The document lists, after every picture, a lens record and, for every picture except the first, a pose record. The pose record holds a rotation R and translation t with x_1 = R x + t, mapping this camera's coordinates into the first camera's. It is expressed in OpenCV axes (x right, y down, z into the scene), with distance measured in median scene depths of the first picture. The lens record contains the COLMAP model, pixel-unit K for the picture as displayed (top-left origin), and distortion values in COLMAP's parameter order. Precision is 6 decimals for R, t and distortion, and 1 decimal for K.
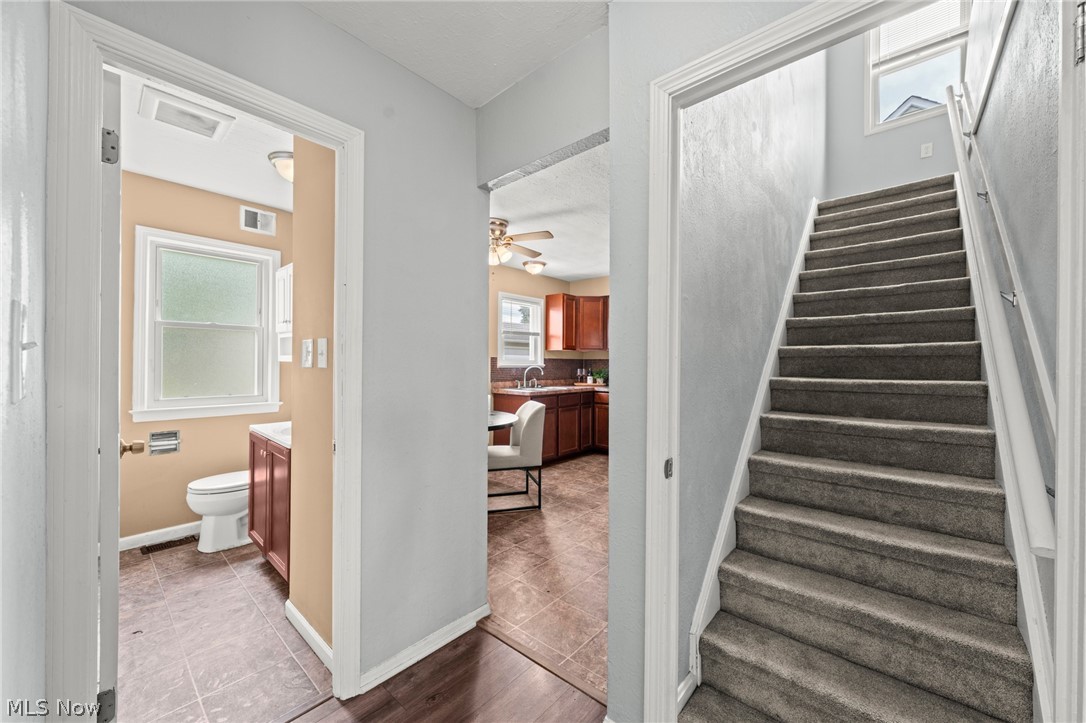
lens RADIAL K [[406.7, 0, 545.0], [0, 406.7, 365.0], [0, 0, 1]] dist [0.000057, 0.000002]
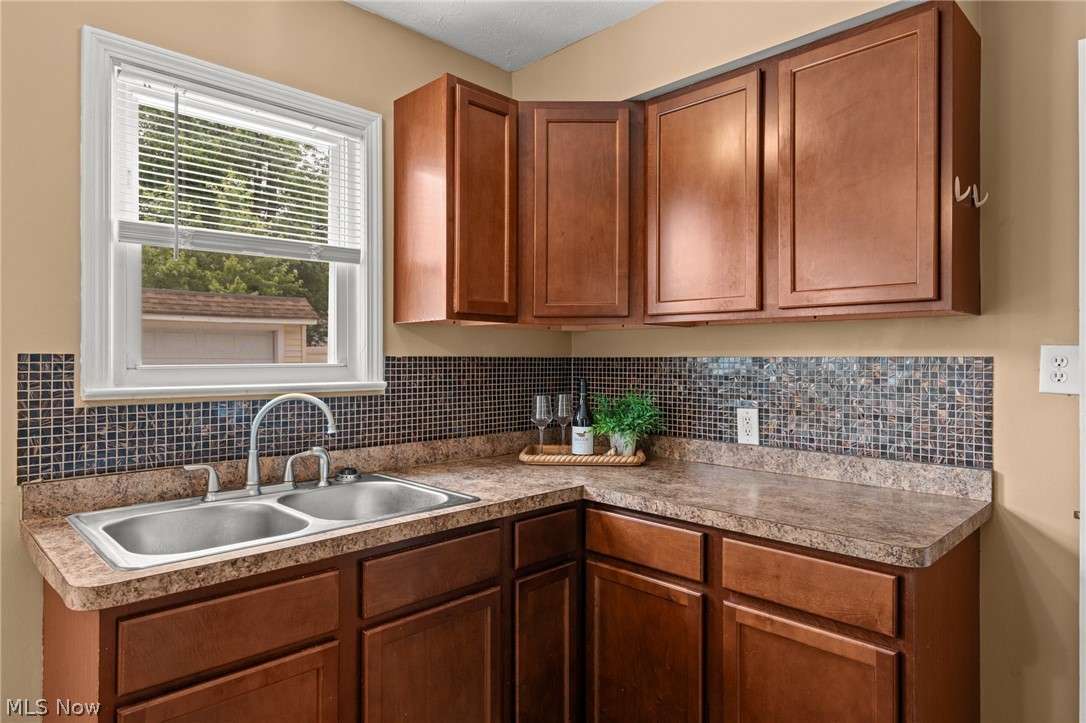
lens RADIAL K [[648.2, 0, 539.9], [0, 648.2, 354.2], [0, 0, 1]] dist [-0.002278, -0.000114]
pose [[0.997094, -0.000655, -0.076172, 0.119897], [-0.000261, 0.999928, -0.012011, -0.012700], [0.076175, 0.011996, 0.997022, 0.614514]]
